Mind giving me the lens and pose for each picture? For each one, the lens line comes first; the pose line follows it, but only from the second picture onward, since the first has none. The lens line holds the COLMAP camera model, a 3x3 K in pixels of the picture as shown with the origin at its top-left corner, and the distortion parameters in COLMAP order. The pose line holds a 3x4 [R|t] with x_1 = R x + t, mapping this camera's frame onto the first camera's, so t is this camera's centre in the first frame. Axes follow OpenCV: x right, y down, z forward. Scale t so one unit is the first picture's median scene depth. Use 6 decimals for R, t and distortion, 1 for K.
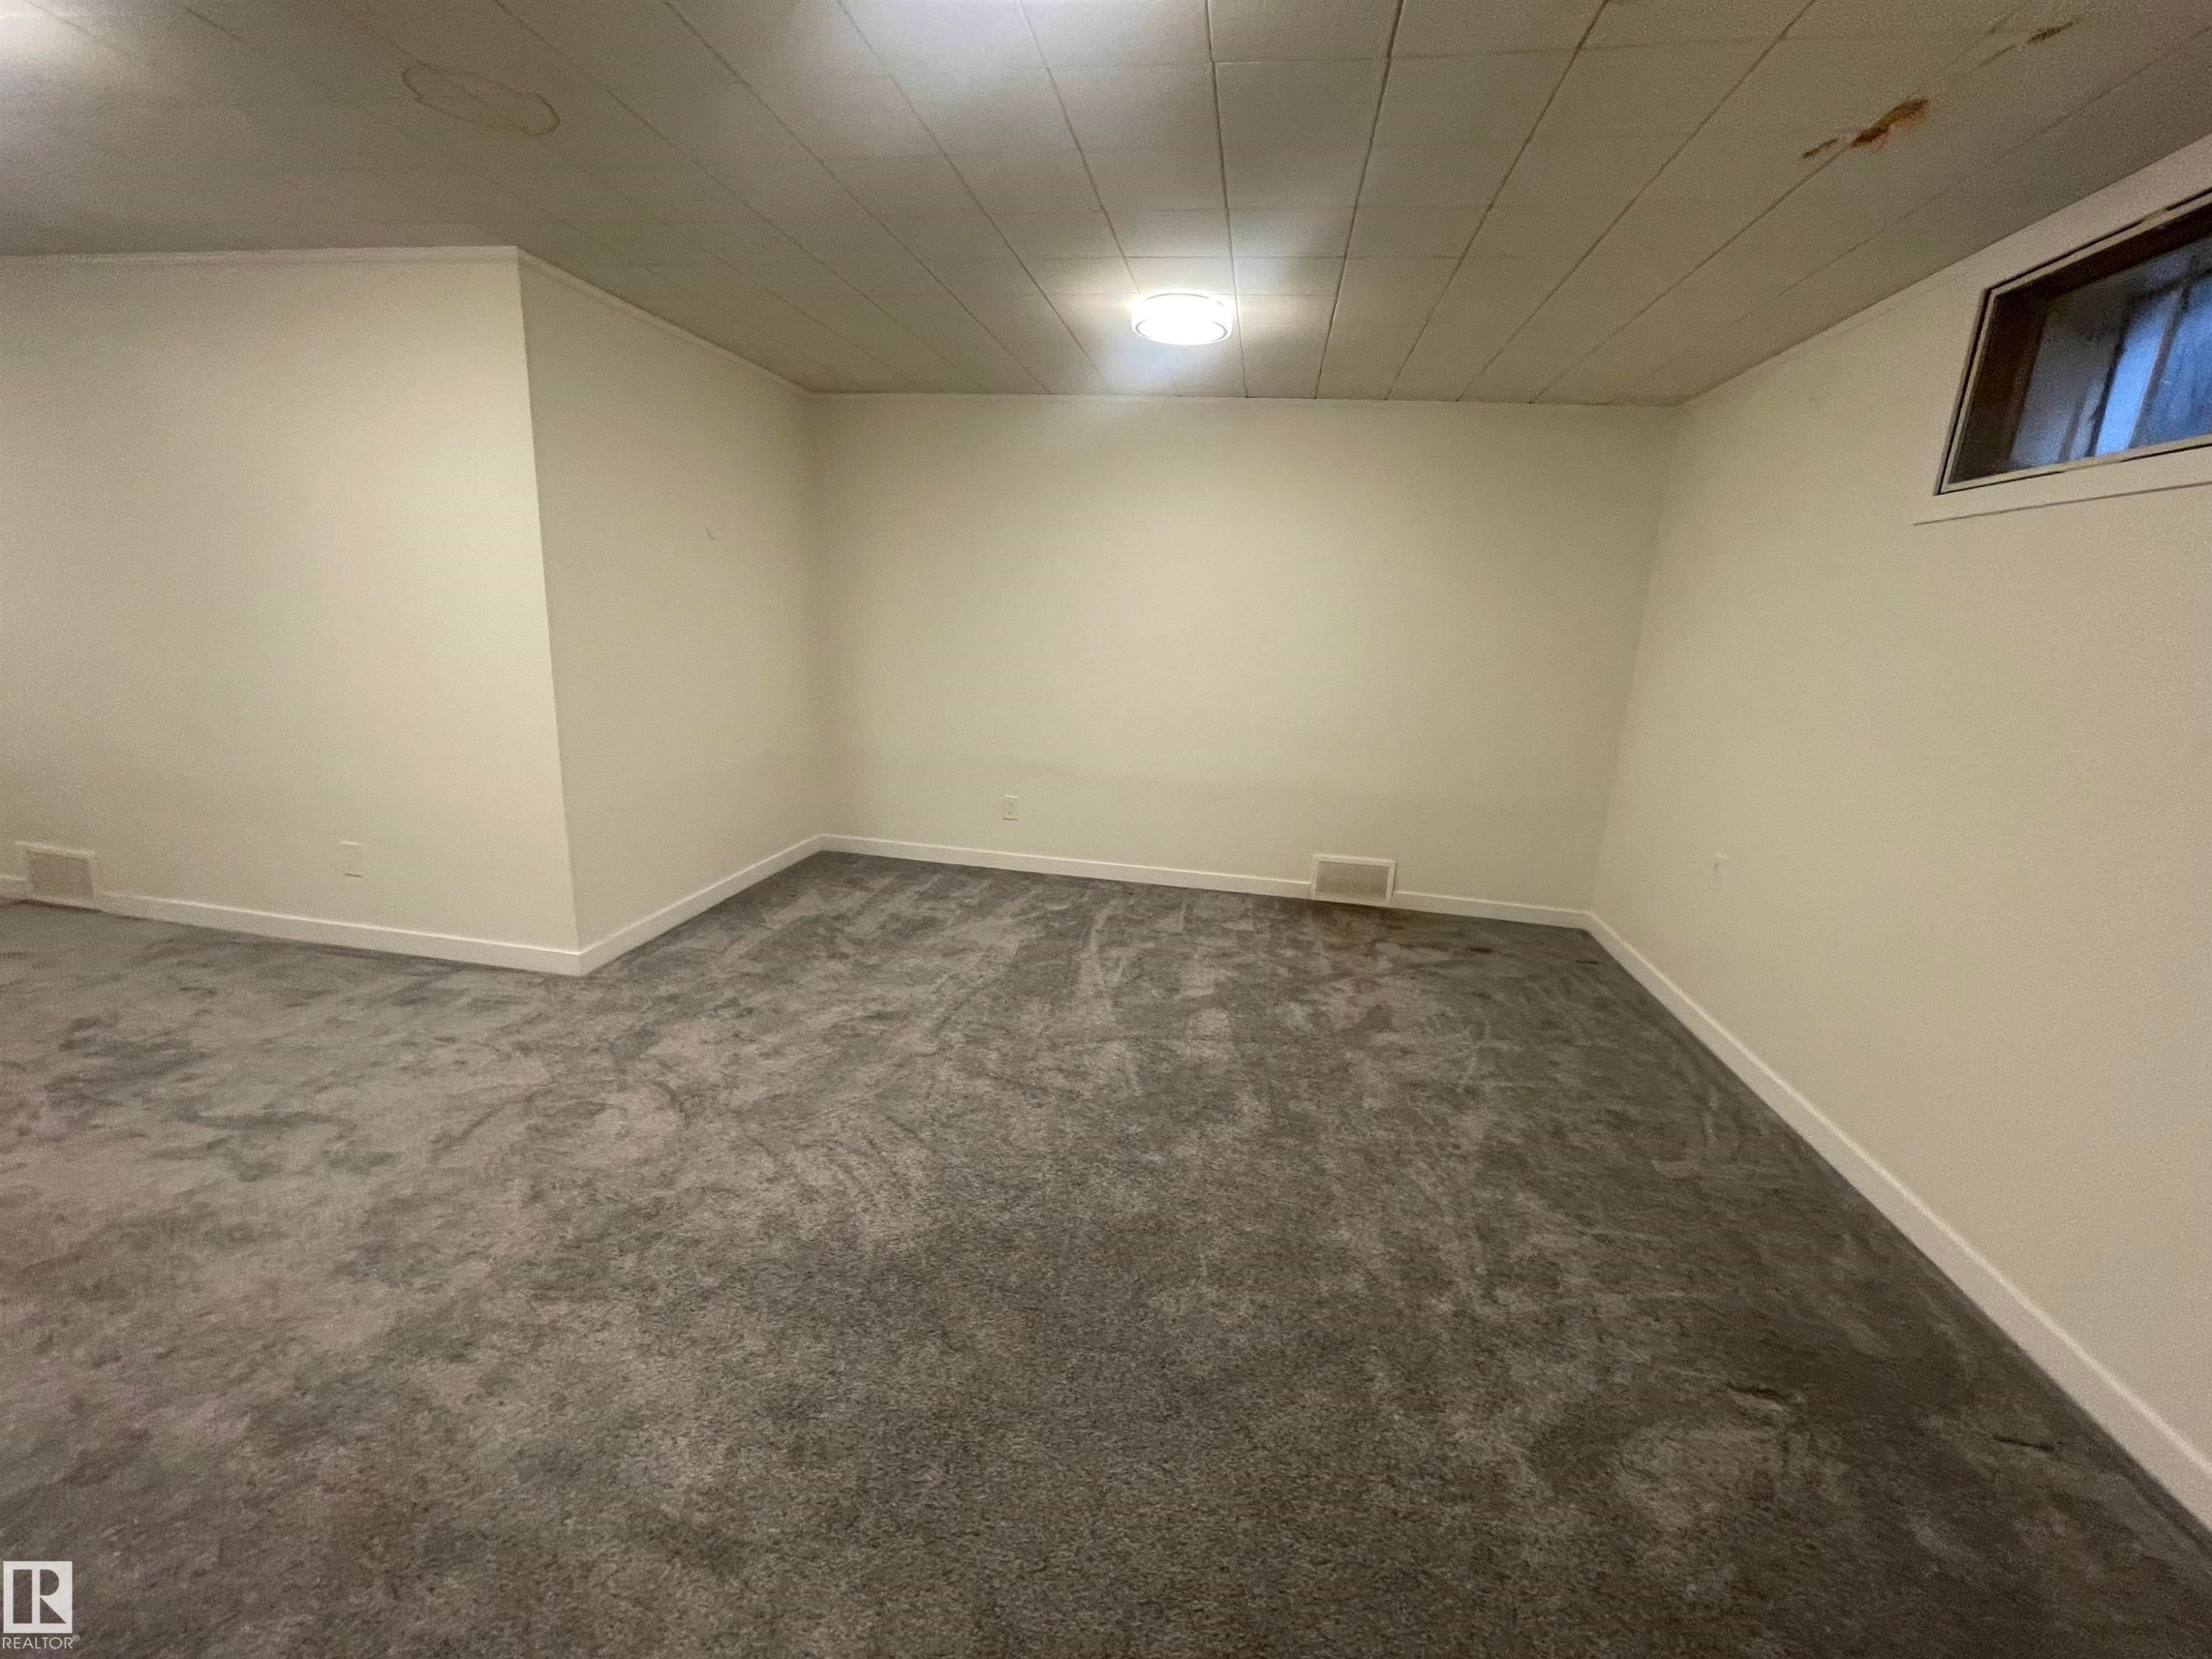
lens RADIAL K [[898.0, 0, 1099.4], [0, 898.0, 831.7], [0, 0, 1]] dist [-0.000613, -0.000156]
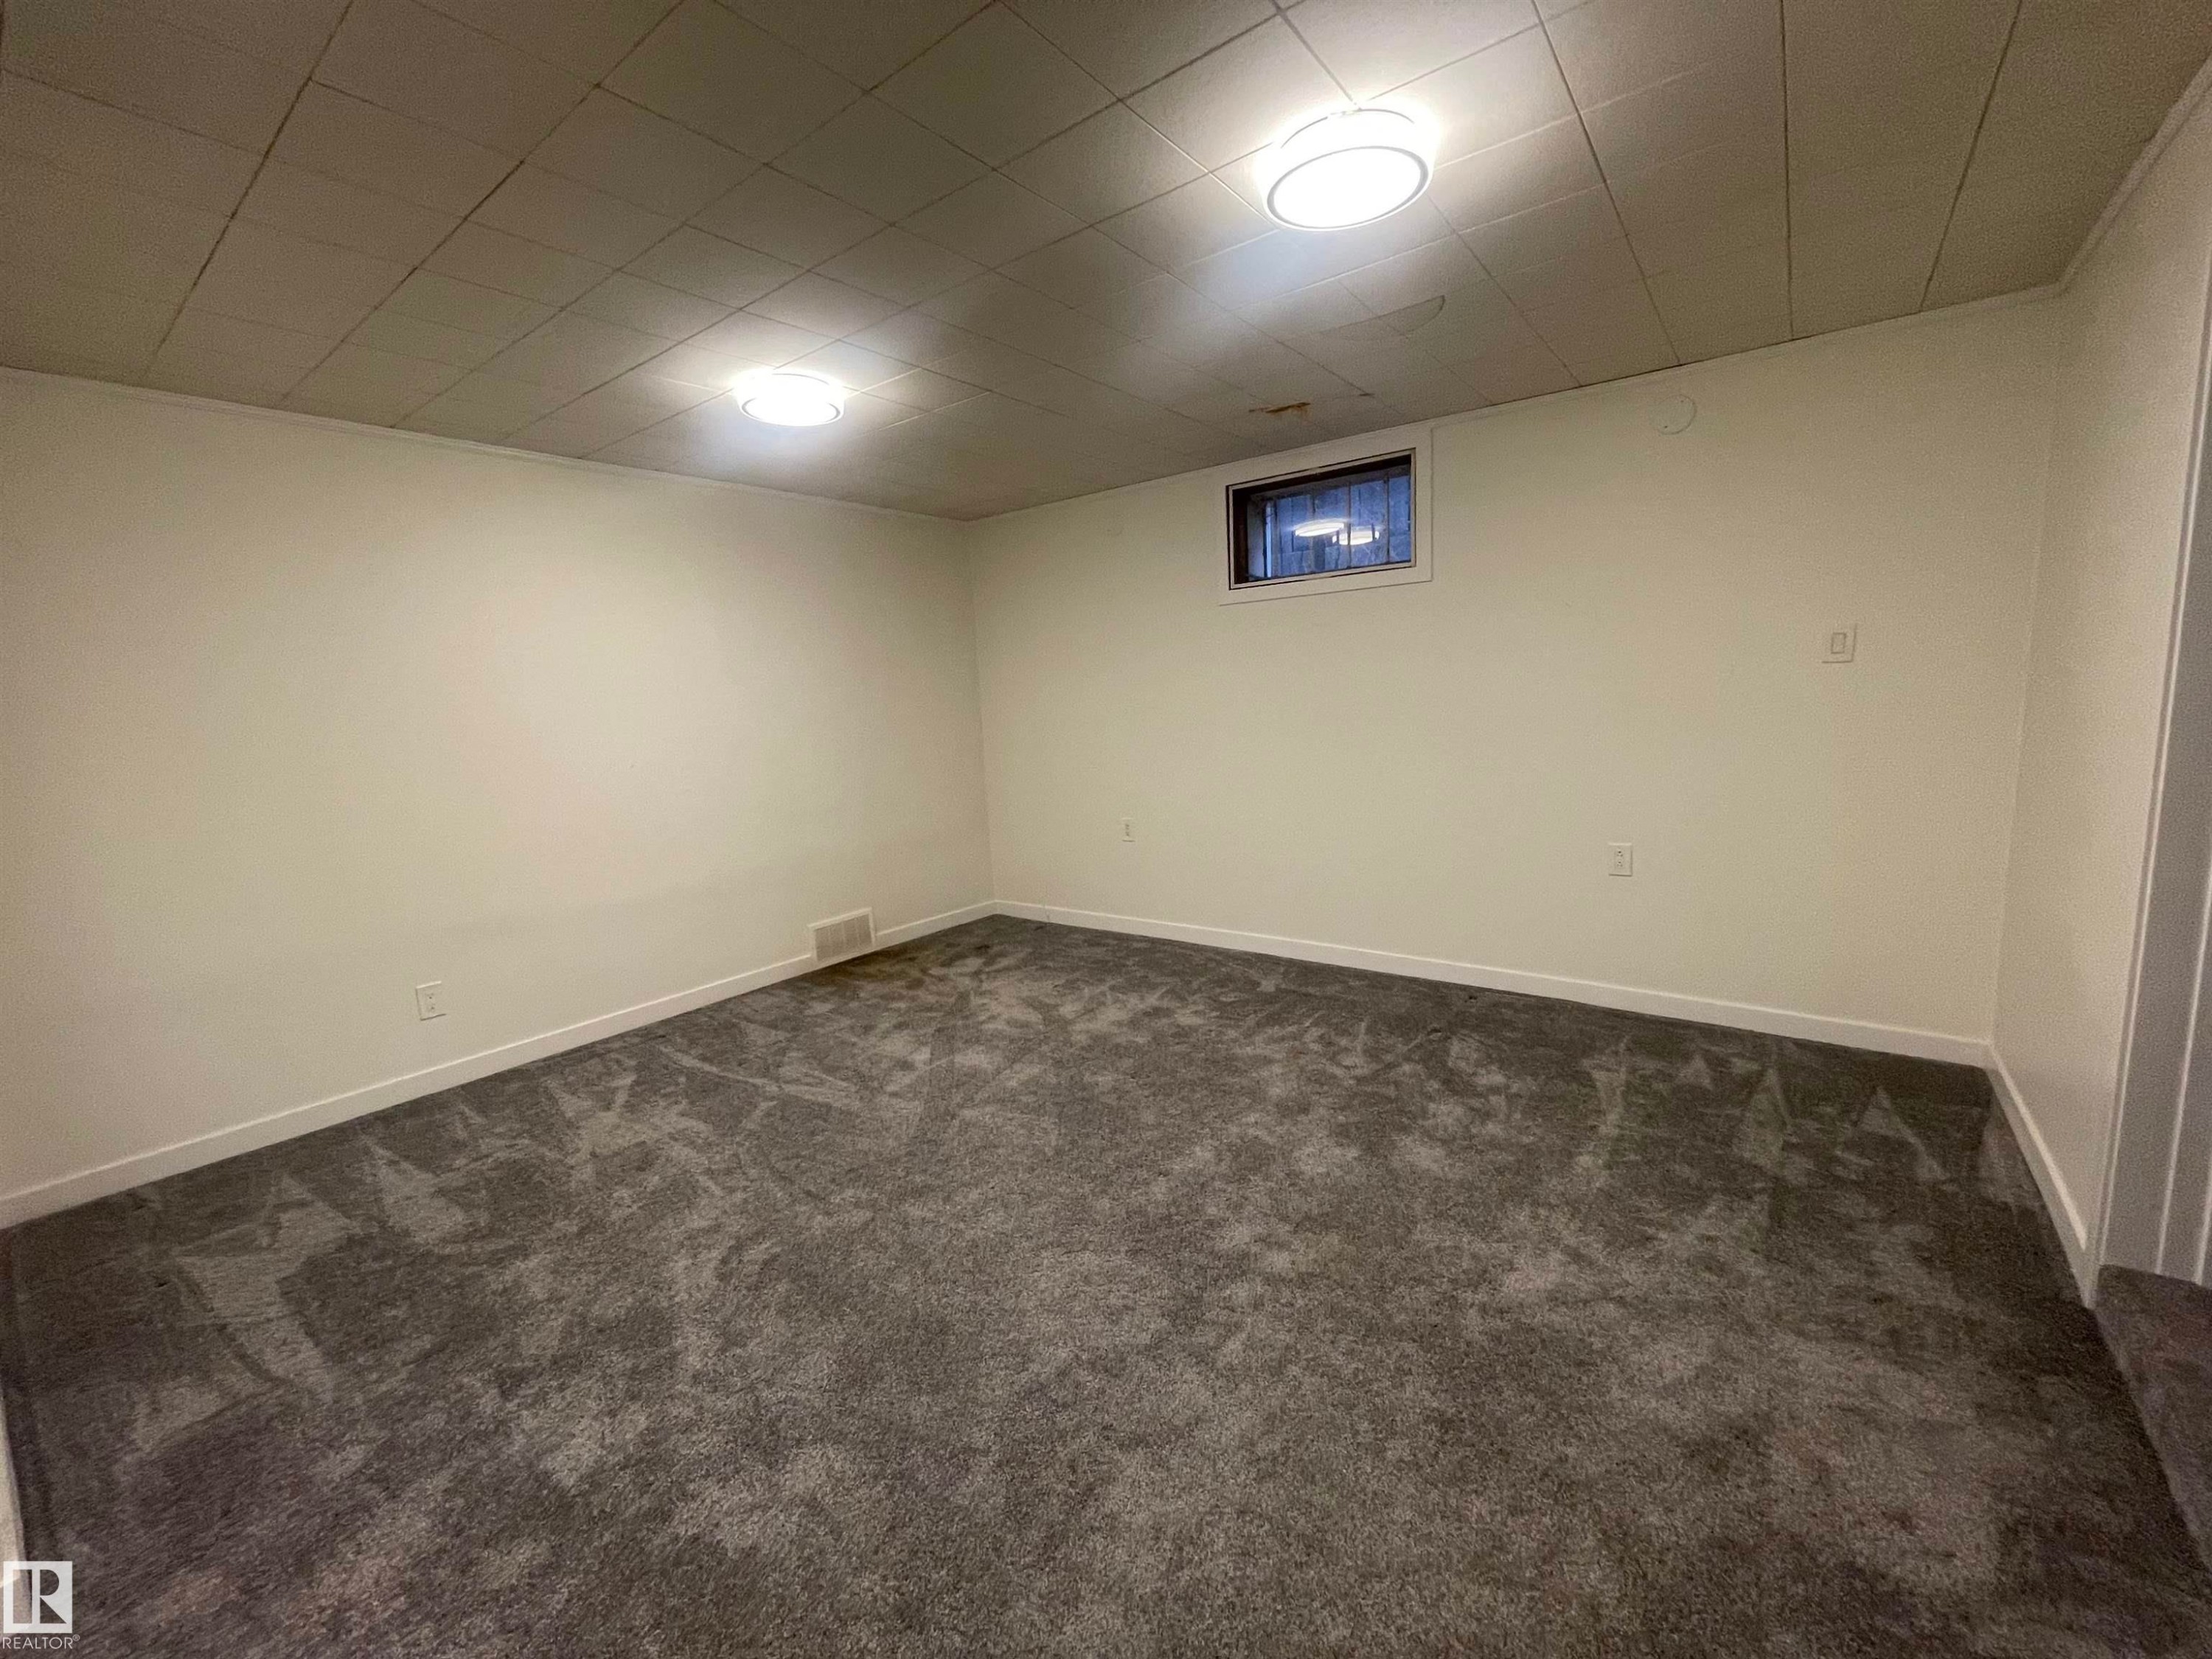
lens RADIAL K [[898.0, 0, 1098.0], [0, 898.0, 834.9], [0, 0, 1]] dist [-0.000613, -0.000156]
pose [[0.456796, -0.214414, 0.863345, -0.536015], [0.287146, 0.954106, 0.085026, -0.074418], [-0.841953, 0.209067, 0.497400, 0.240110]]
